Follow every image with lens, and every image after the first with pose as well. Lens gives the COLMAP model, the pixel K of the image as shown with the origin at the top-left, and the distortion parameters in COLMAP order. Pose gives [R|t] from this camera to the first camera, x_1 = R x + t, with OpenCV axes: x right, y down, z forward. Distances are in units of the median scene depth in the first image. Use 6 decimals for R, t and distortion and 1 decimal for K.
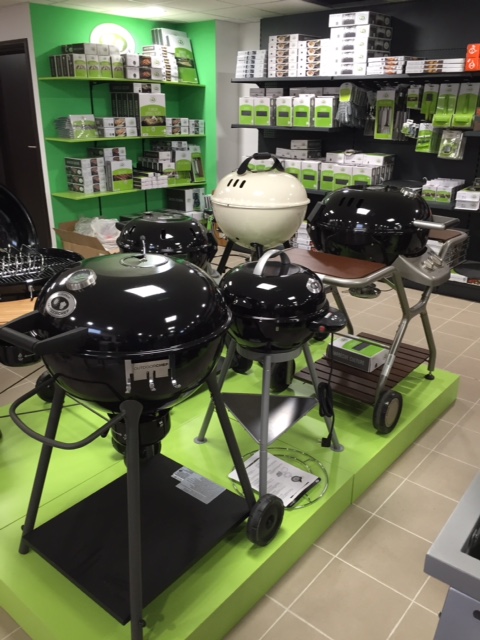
lens RADIAL K [[548.9, 0, 242.9], [0, 548.9, 319.4], [0, 0, 1]] dist [0.068516, -0.095258]
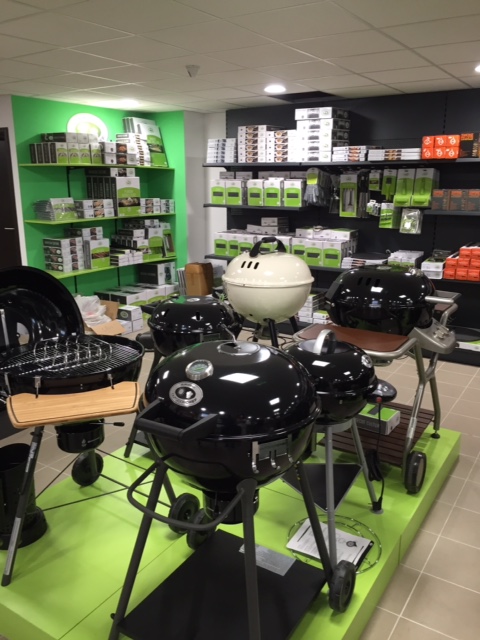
lens RADIAL K [[548.9, 0, 236.2], [0, 548.9, 319.8], [0, 0, 1]] dist [0.068516, -0.095258]
pose [[0.992258, -0.039034, 0.117901, -0.109314], [0.051970, 0.992713, -0.108722, -0.015477], [-0.112798, 0.114008, 0.987056, -0.033534]]
